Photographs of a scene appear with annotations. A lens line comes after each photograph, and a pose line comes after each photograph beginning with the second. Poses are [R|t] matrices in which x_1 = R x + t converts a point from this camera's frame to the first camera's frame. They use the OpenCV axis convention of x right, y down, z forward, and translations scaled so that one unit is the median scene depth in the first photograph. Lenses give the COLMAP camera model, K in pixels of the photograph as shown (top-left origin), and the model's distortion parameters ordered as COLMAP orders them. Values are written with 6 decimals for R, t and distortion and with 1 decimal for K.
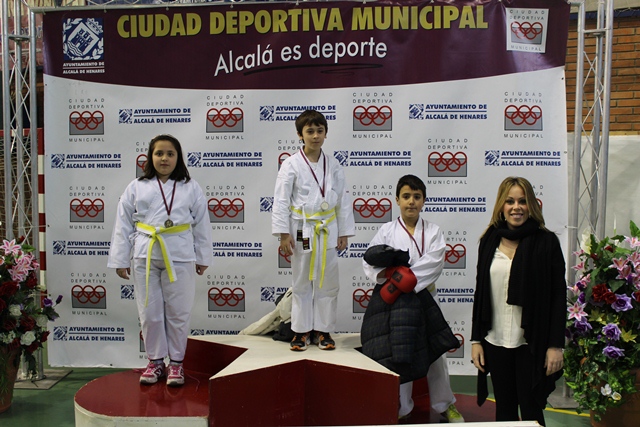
lens RADIAL K [[733.0, 0, 325.7], [0, 733.0, 210.1], [0, 0, 1]] dist [-0.057273, 0.000000]
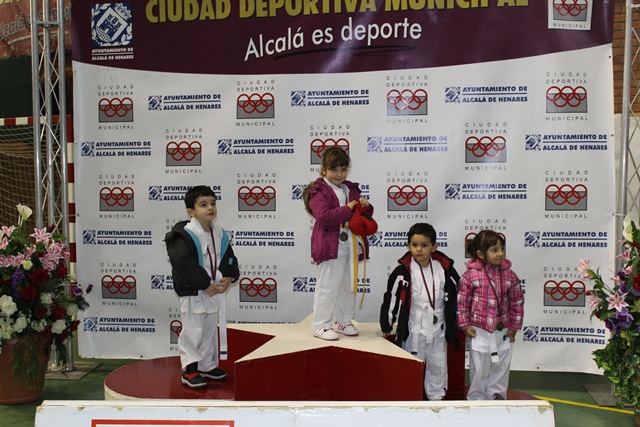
lens RADIAL K [[826.9, 0, 318.1], [0, 826.9, 207.9], [0, 0, 1]] dist [-0.027413, 0.000000]
pose [[0.996865, -0.002913, -0.079069, 0.032523], [0.003468, 0.999970, 0.006888, 0.005735], [0.079047, -0.007140, 0.996845, -0.093314]]
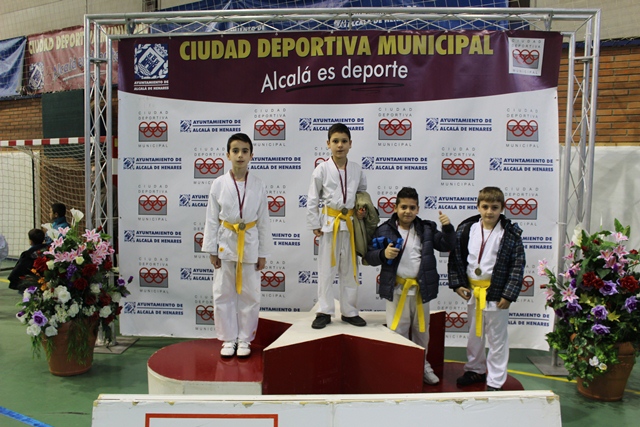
lens RADIAL K [[603.5, 0, 325.1], [0, 603.5, 212.3], [0, 0, 1]] dist [-0.123704, 0.101997]
pose [[0.999839, 0.009864, -0.014987, -0.032432], [-0.009697, 0.999890, 0.011199, -0.001470], [0.015096, -0.011052, 0.999825, 0.027759]]
